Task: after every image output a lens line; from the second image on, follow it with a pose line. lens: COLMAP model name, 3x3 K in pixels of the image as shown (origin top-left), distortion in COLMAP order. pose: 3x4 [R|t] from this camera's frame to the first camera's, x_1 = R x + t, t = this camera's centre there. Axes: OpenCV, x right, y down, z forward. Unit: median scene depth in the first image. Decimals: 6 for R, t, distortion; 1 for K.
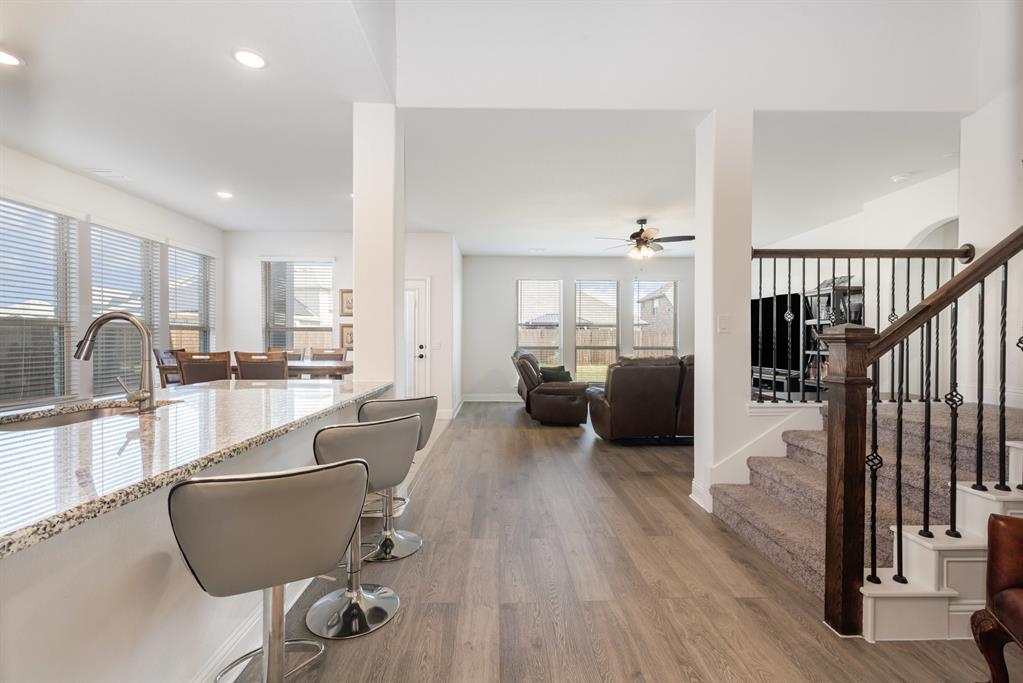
lens RADIAL K [[445.9, 0, 510.1], [0, 445.9, 343.0], [0, 0, 1]] dist [0.000676, 0.000144]
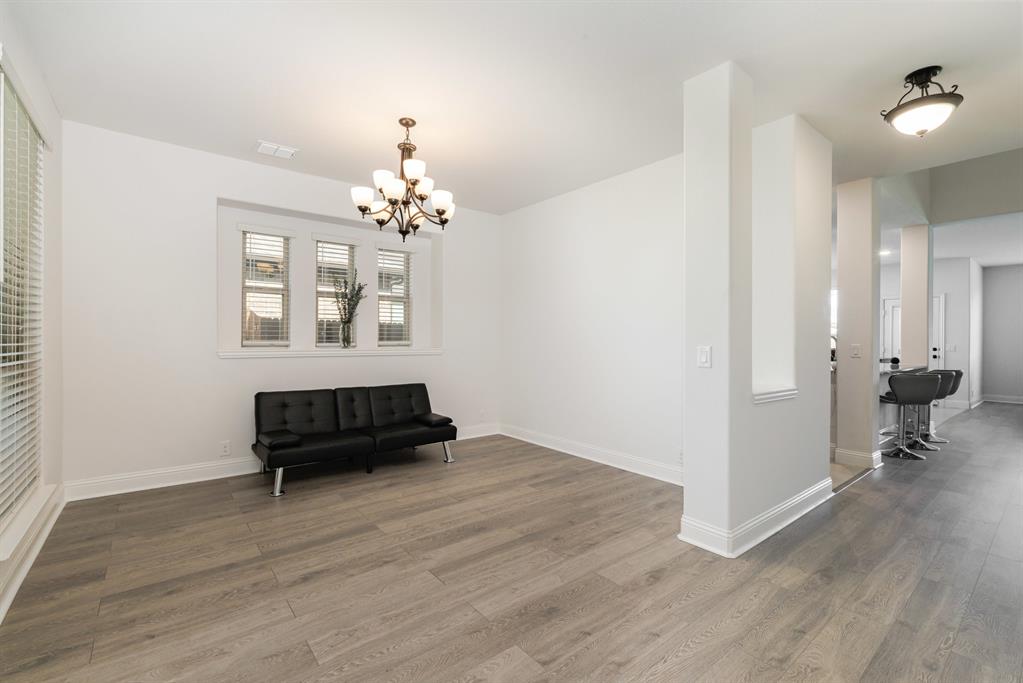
lens RADIAL K [[445.9, 0, 509.2], [0, 445.9, 341.4], [0, 0, 1]] dist [0.000676, 0.000144]
pose [[0.594588, 0.003241, -0.804024, 0.105053], [-0.006308, 0.999980, -0.000634, -0.005888], [0.804006, 0.005449, 0.594597, -0.747393]]
